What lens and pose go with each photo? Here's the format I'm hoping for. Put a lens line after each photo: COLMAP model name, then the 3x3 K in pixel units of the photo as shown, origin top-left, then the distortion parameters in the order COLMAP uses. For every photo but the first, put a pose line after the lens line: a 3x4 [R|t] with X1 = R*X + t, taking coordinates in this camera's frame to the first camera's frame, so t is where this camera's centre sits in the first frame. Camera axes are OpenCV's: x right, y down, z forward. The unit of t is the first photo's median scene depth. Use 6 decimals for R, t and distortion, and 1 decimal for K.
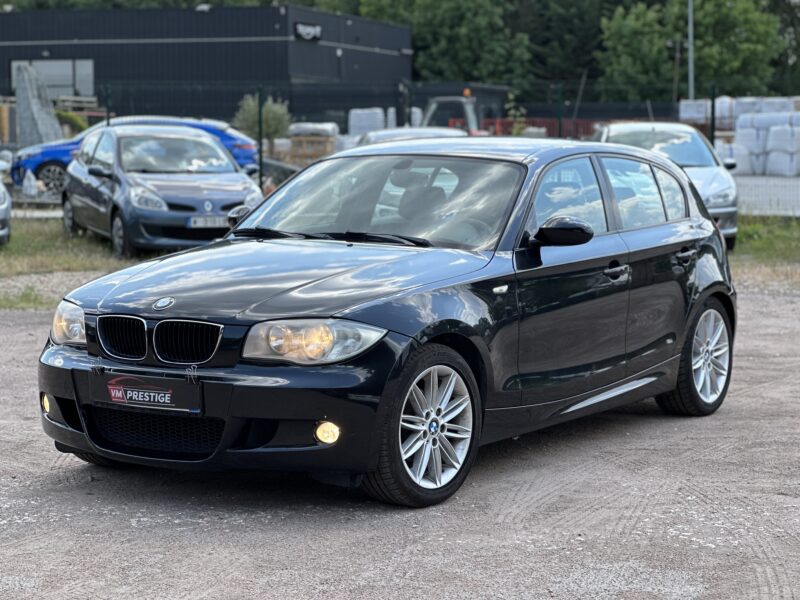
lens RADIAL K [[1804.8, 0, 398.4], [0, 1804.8, 299.6], [0, 0, 1]] dist [0.119501, 0.000000]
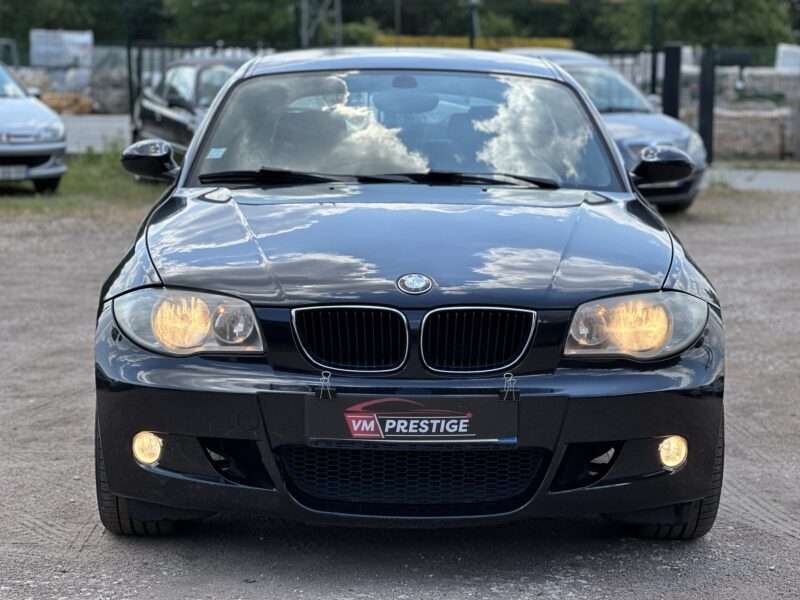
lens RADIAL K [[1804.8, 0, 399.6], [0, 1804.8, 300.0], [0, 0, 1]] dist [0.119501, 0.000000]
pose [[0.850279, -0.063622, 0.522473, -0.486894], [0.046060, 0.997853, 0.046550, -0.023521], [-0.524313, -0.015516, 0.851384, 0.440421]]
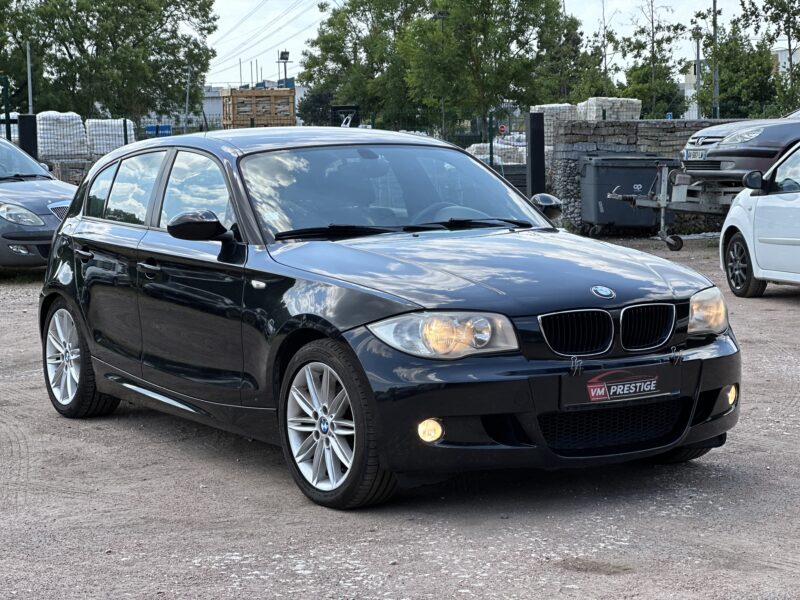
lens RADIAL K [[1804.8, 0, 398.0], [0, 1804.8, 300.2], [0, 0, 1]] dist [0.119501, 0.000000]
pose [[0.448305, -0.099438, 0.888332, -1.036759], [0.107676, 0.992564, 0.056766, -0.060059], [-0.887371, 0.070204, 0.455679, 0.667038]]
